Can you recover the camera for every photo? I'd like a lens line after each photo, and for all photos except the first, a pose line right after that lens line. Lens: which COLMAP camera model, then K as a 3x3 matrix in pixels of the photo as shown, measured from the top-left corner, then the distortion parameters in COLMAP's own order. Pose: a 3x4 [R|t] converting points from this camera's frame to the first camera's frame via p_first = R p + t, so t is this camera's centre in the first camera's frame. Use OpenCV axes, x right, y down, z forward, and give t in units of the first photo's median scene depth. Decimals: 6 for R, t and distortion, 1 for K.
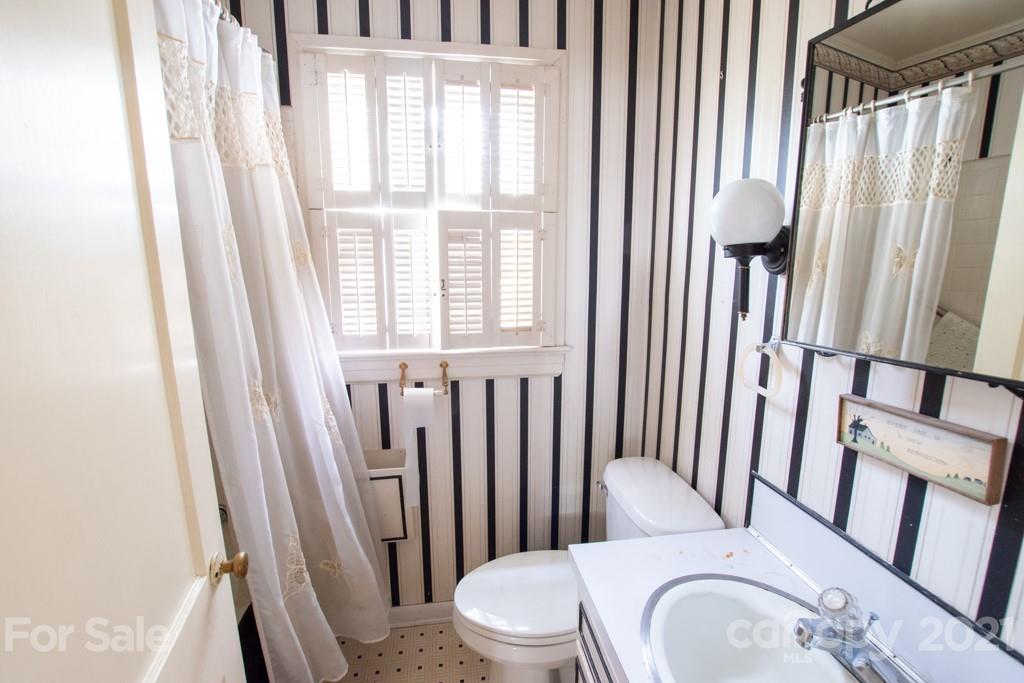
lens RADIAL K [[442.9, 0, 515.2], [0, 442.9, 348.2], [0, 0, 1]] dist [-0.044151, 0.009271]
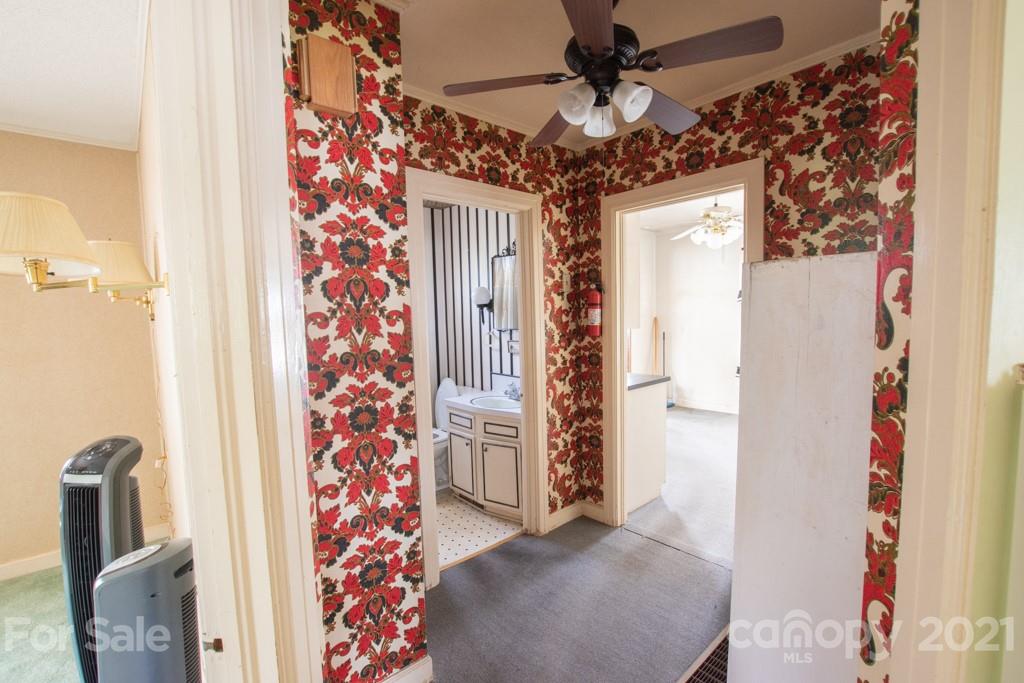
lens RADIAL K [[442.9, 0, 515.2], [0, 442.9, 348.2], [0, 0, 1]] dist [-0.044151, 0.009271]
pose [[0.823574, -0.066303, 0.563320, -1.333679], [0.121365, 0.990743, -0.060824, 0.380439], [-0.554072, 0.118461, 0.823997, -2.130000]]
